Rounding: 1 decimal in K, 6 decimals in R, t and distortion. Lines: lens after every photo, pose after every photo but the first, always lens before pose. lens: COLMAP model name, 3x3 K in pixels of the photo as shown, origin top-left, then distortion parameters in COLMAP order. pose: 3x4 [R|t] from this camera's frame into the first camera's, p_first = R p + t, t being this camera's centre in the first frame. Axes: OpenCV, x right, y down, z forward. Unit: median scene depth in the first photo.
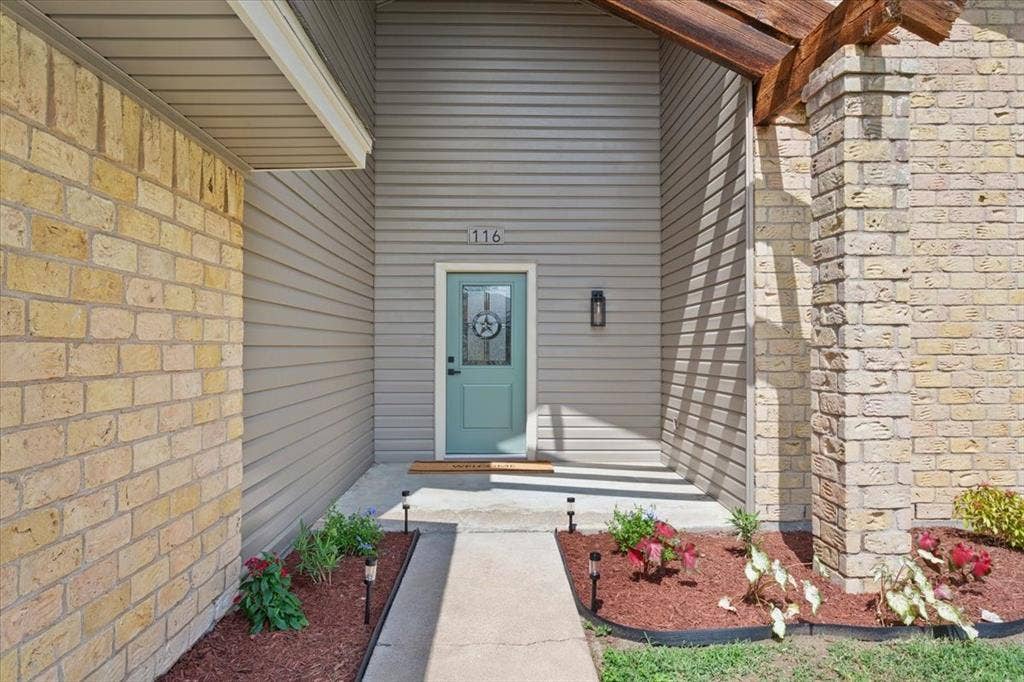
lens RADIAL K [[643.2, 0, 512.0], [0, 643.2, 341.0], [0, 0, 1]] dist [-0.002704, -0.000371]
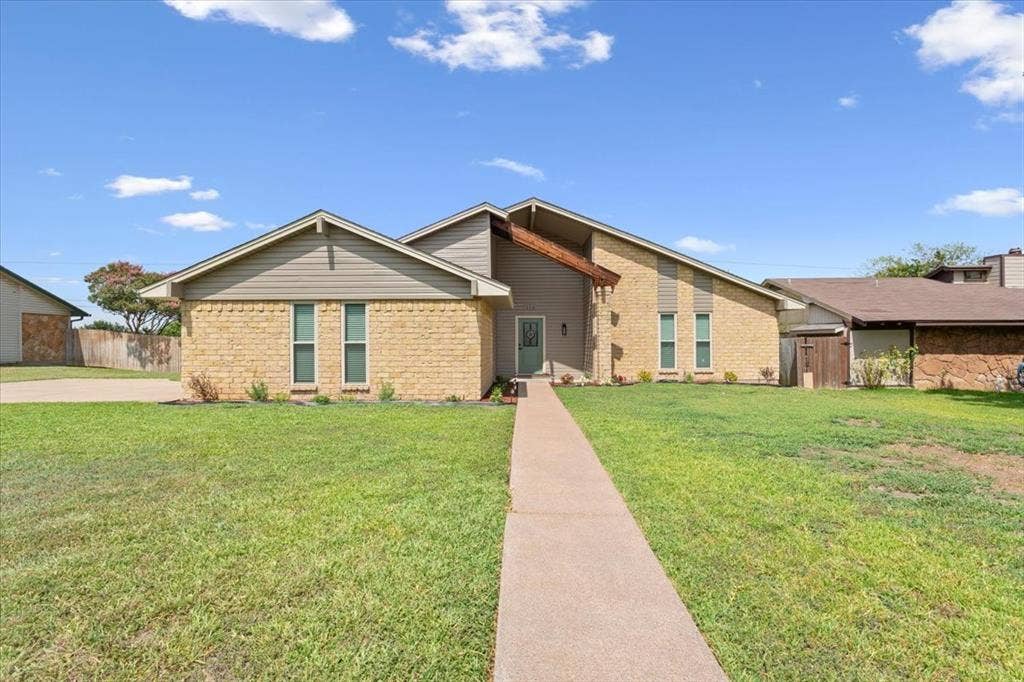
lens RADIAL K [[491.4, 0, 512.0], [0, 491.4, 341.0], [0, 0, 1]] dist [-0.005051, -0.000414]
pose [[0.999076, -0.003651, -0.042817, -0.039249], [0.003924, 0.999972, 0.006298, -0.010965], [0.042793, -0.006460, 0.999063, -2.357946]]
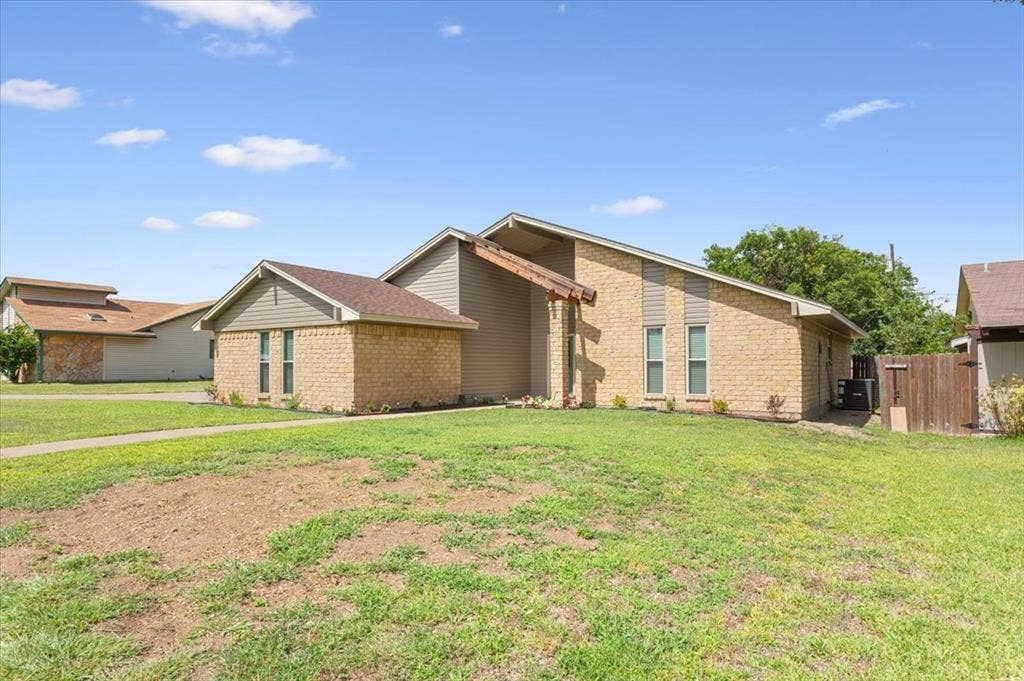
lens RADIAL K [[550.2, 0, 511.2], [0, 550.2, 348.5], [0, 0, 1]] dist [-0.005881, -0.000340]
pose [[0.815825, -0.020579, -0.577932, 1.998090], [0.006877, 0.999641, -0.025888, 0.022074], [0.578258, 0.017145, 0.815674, -1.977289]]
